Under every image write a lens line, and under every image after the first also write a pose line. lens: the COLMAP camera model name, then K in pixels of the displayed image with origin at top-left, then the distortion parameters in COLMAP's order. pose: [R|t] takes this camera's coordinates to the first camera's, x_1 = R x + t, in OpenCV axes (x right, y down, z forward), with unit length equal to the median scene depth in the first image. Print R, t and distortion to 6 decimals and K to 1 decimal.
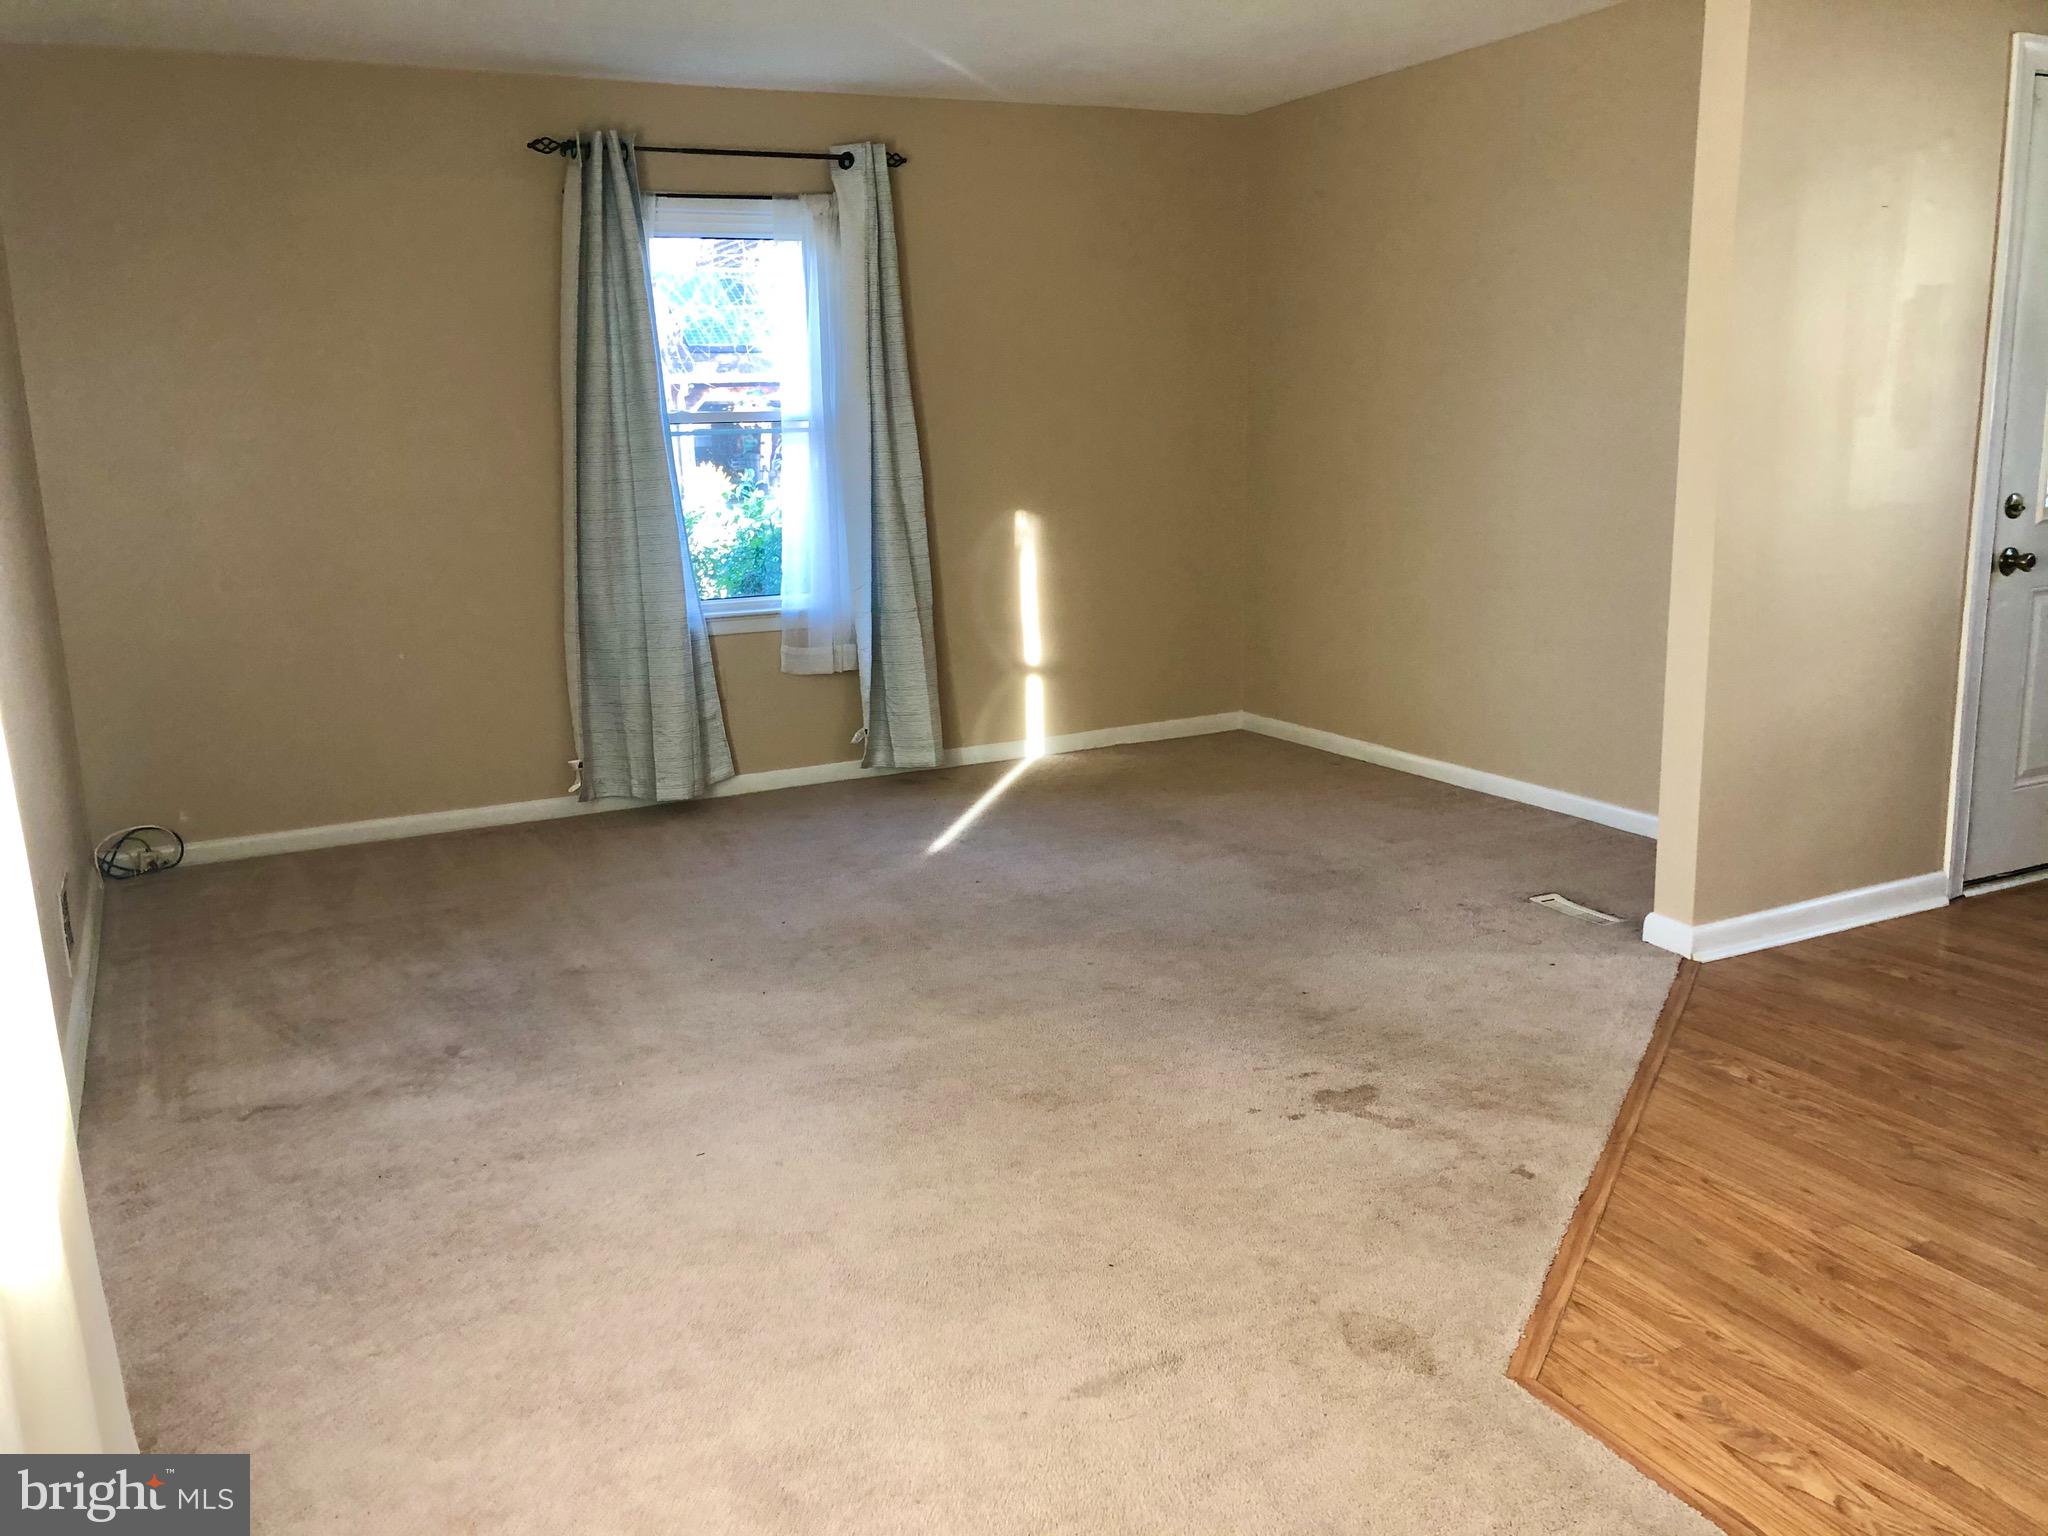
lens RADIAL K [[1672.9, 0, 1042.4], [0, 1672.9, 763.4], [0, 0, 1]] dist [0.035710, -0.053359]
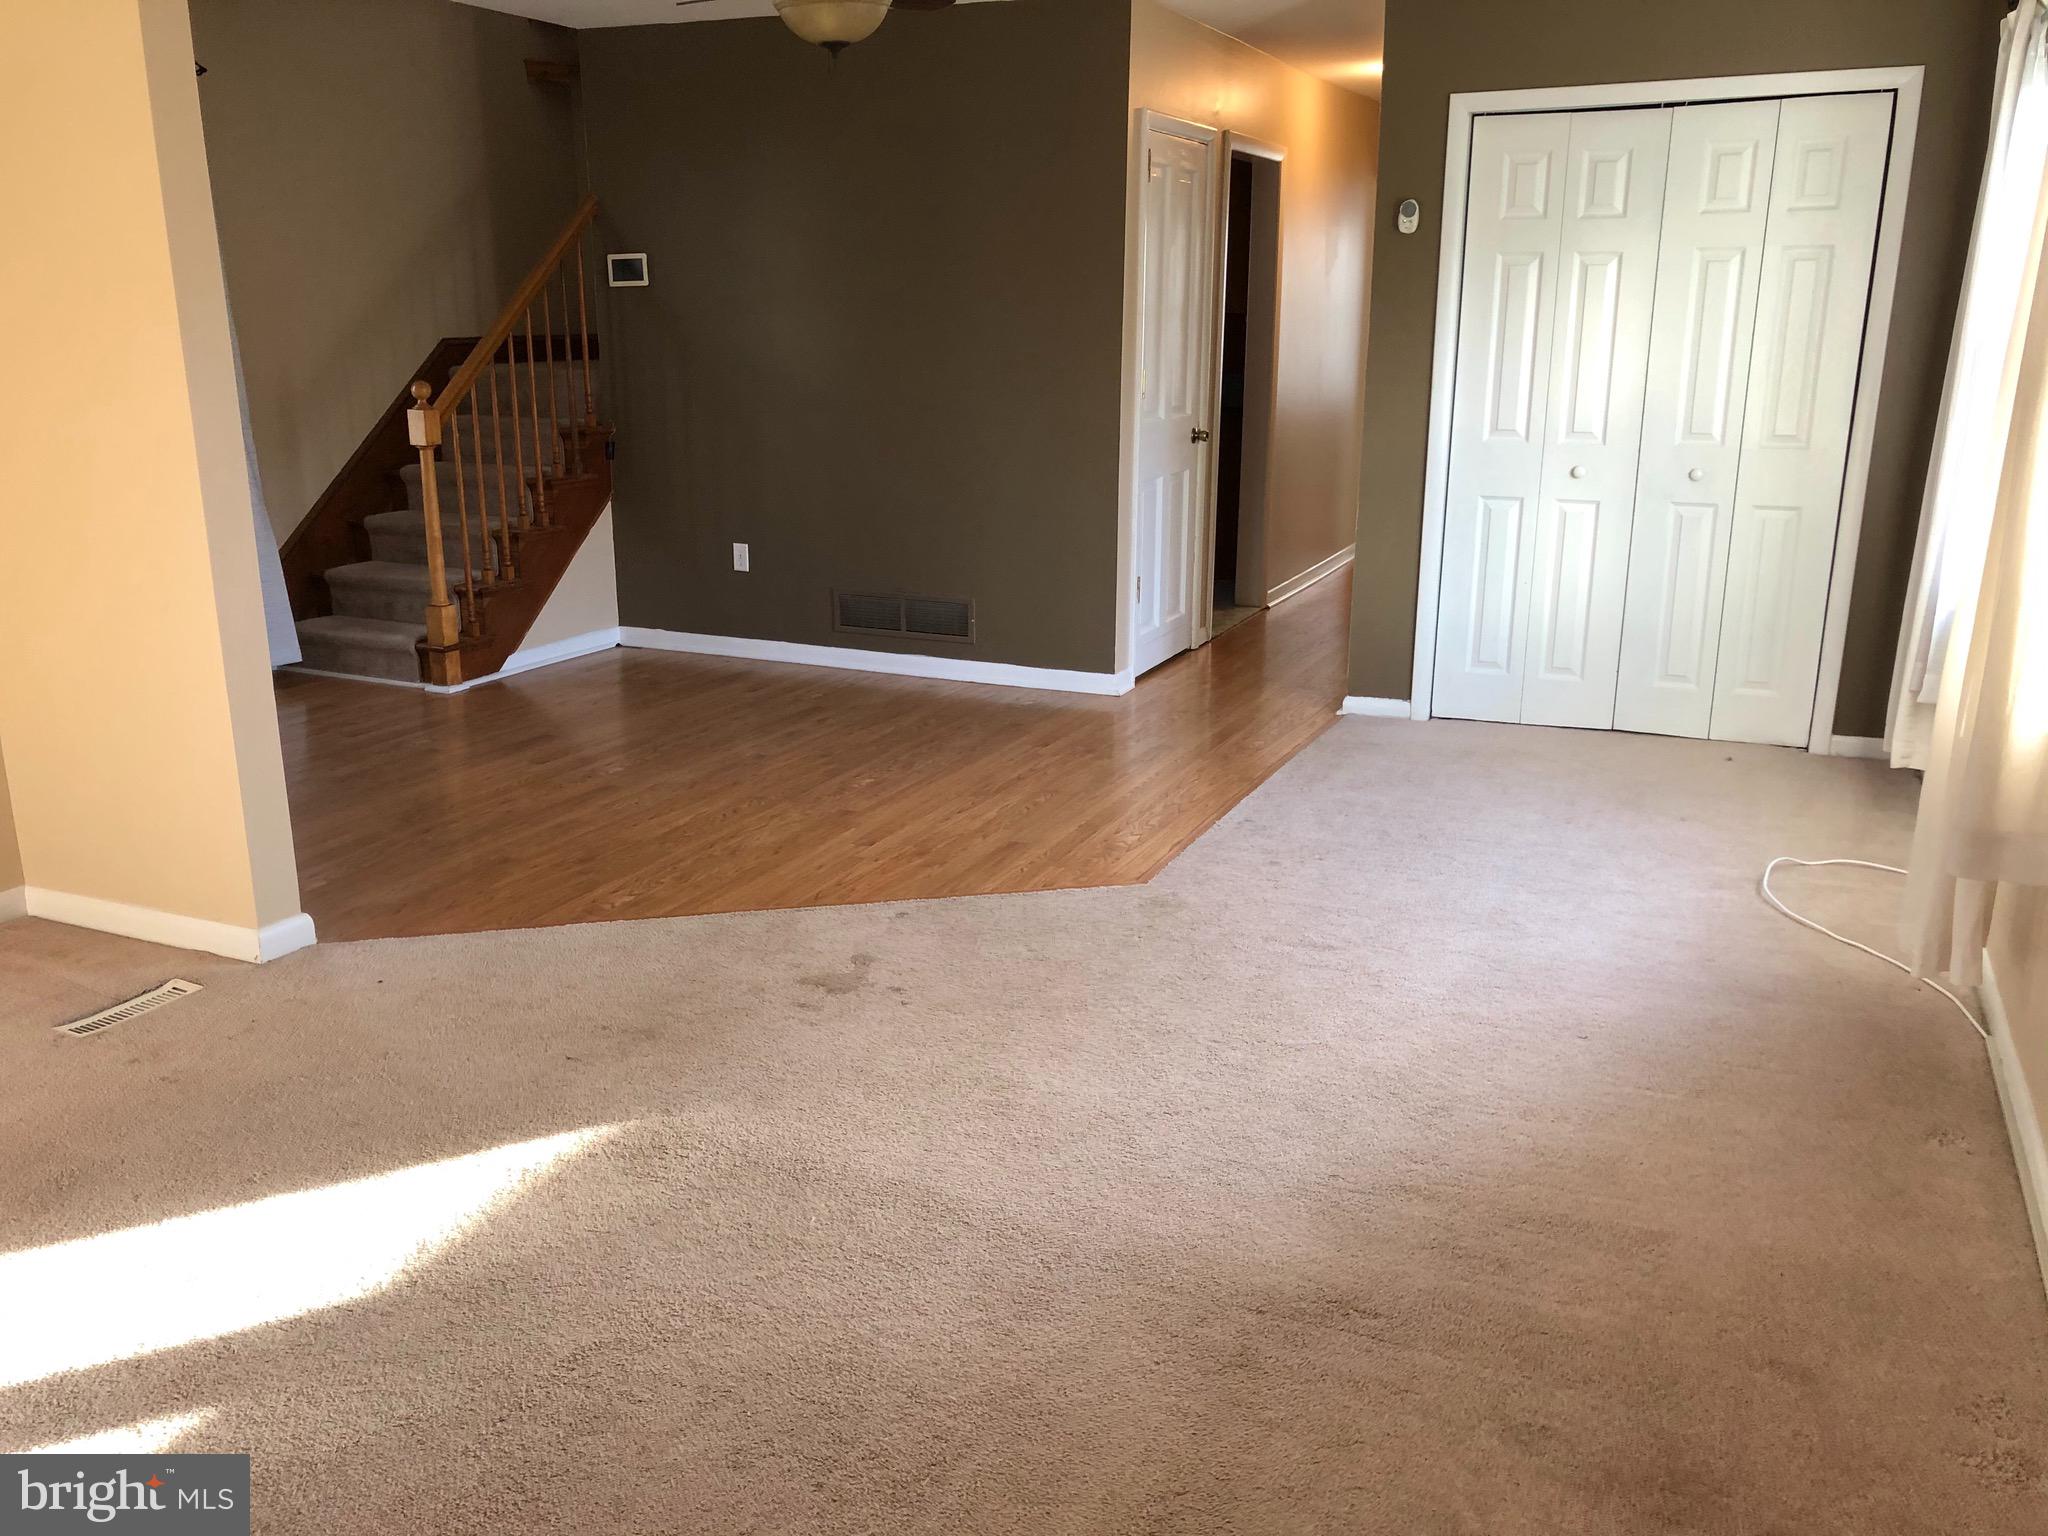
lens RADIAL K [[1672.9, 0, 1024.8], [0, 1672.9, 778.4], [0, 0, 1]] dist [0.035710, -0.053359]
pose [[-0.628019, -0.187380, 0.755302, -0.512559], [0.176304, 0.911082, 0.372621, -0.227896], [-0.757963, 0.367176, -0.539141, 1.045496]]
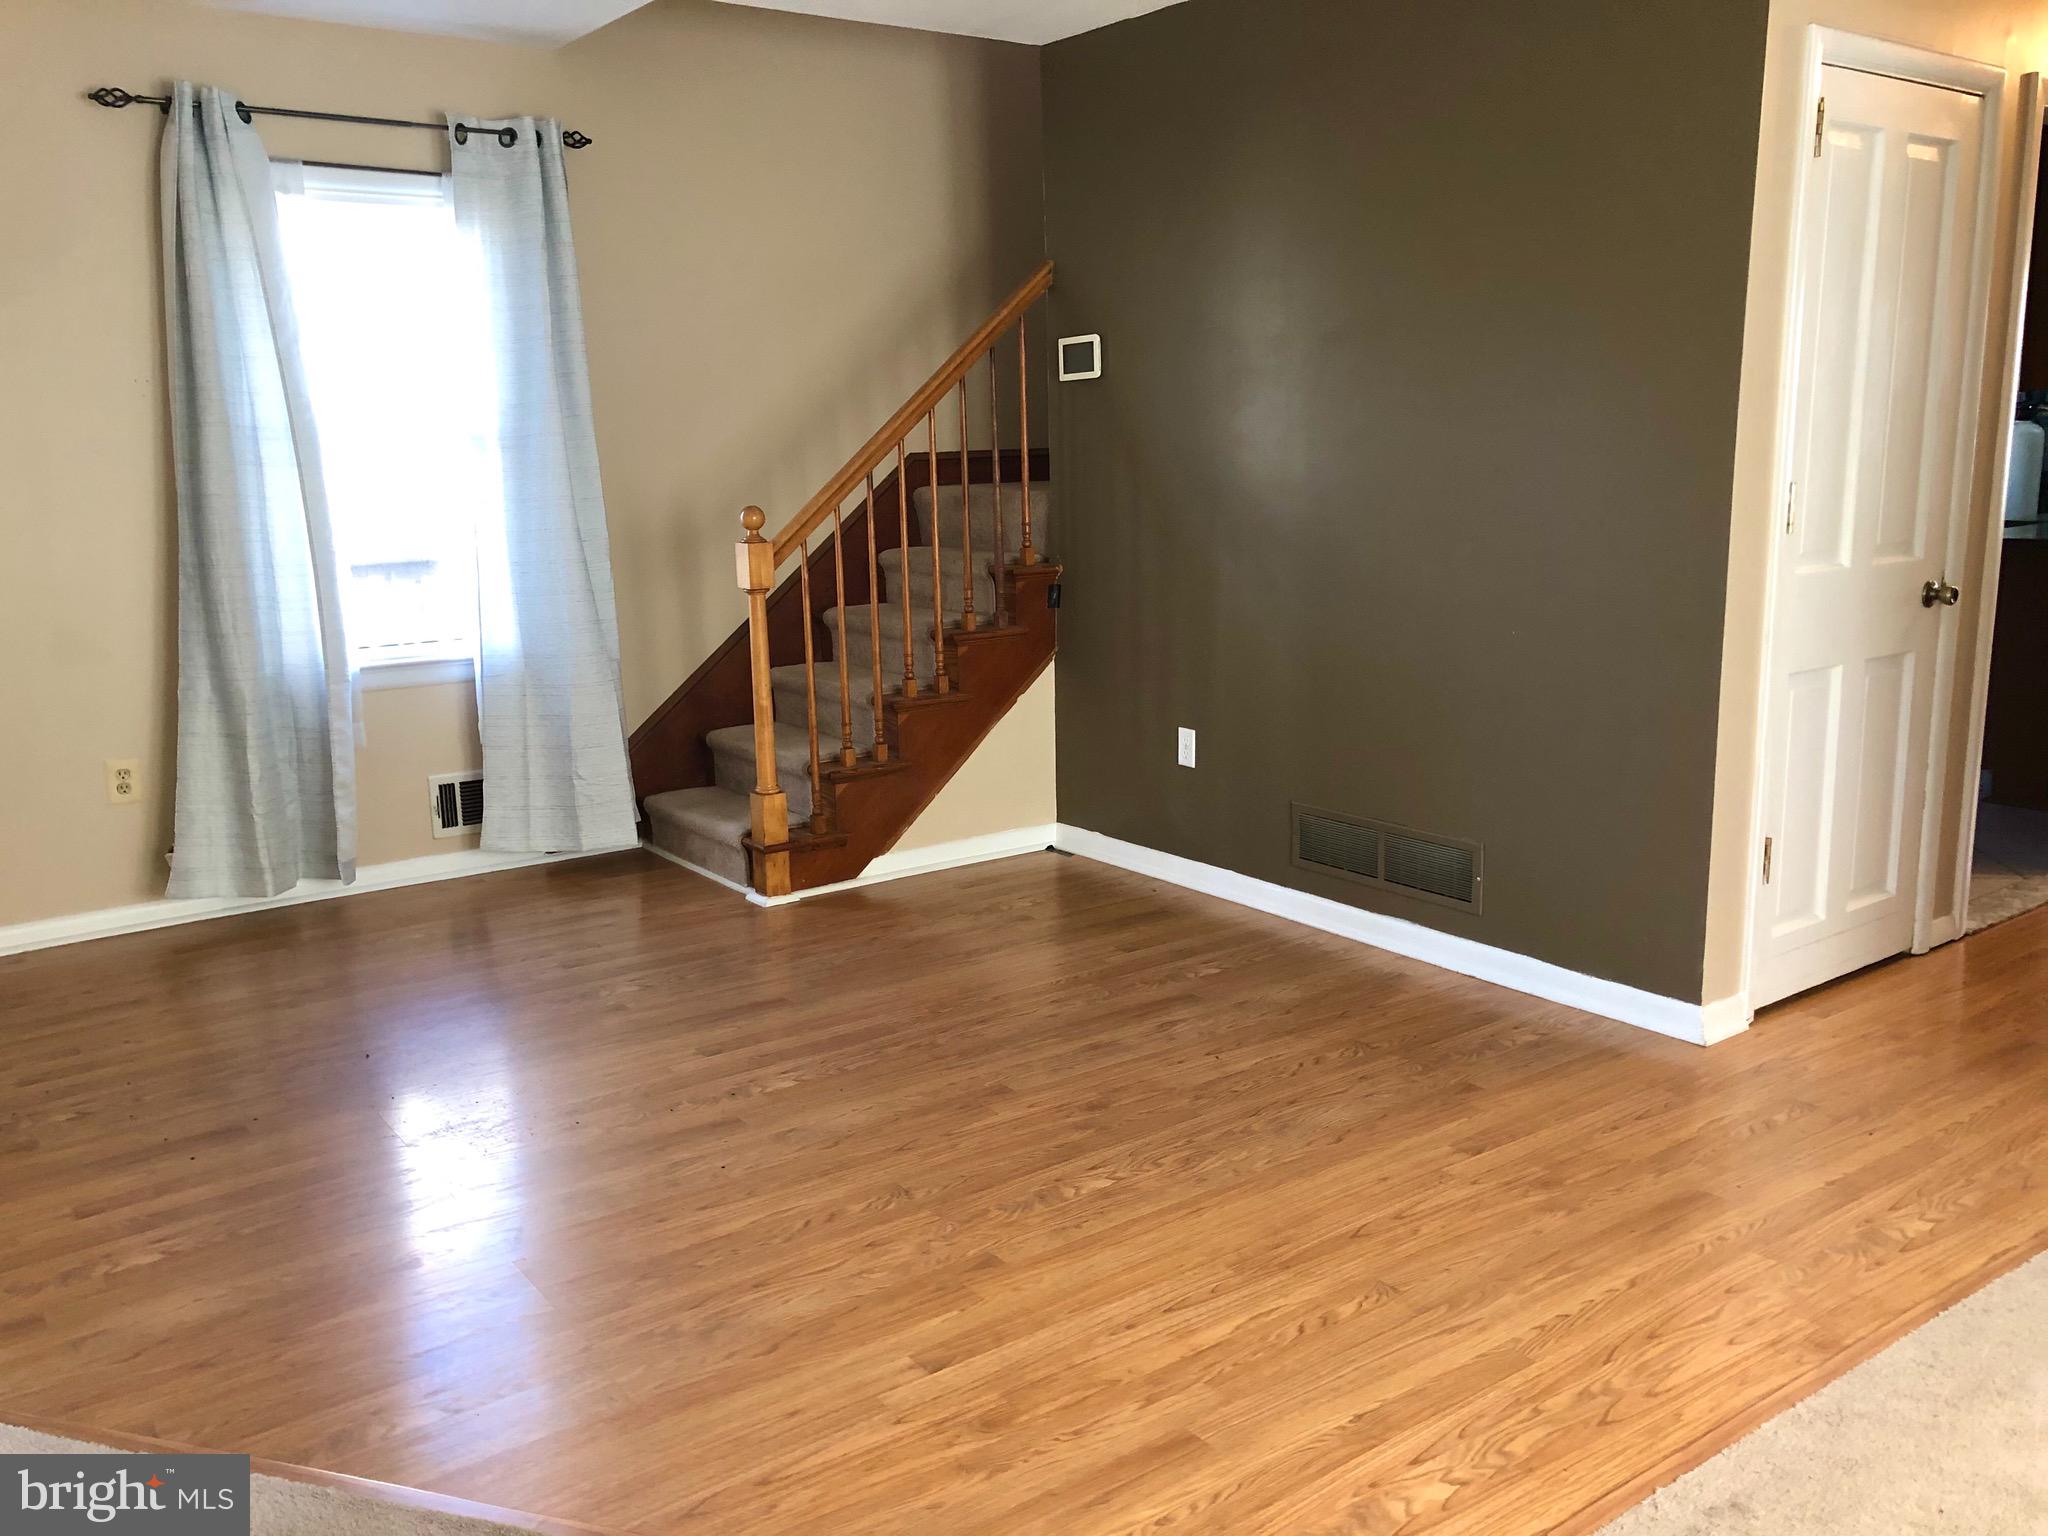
lens RADIAL K [[1672.9, 0, 1013.4], [0, 1672.9, 765.2], [0, 0, 1]] dist [0.035710, -0.053359]
pose [[-0.158525, -0.162478, 0.973895, -0.194428], [0.233181, 0.952304, 0.196832, -0.115439], [-0.959425, 0.258296, -0.113077, 0.571980]]
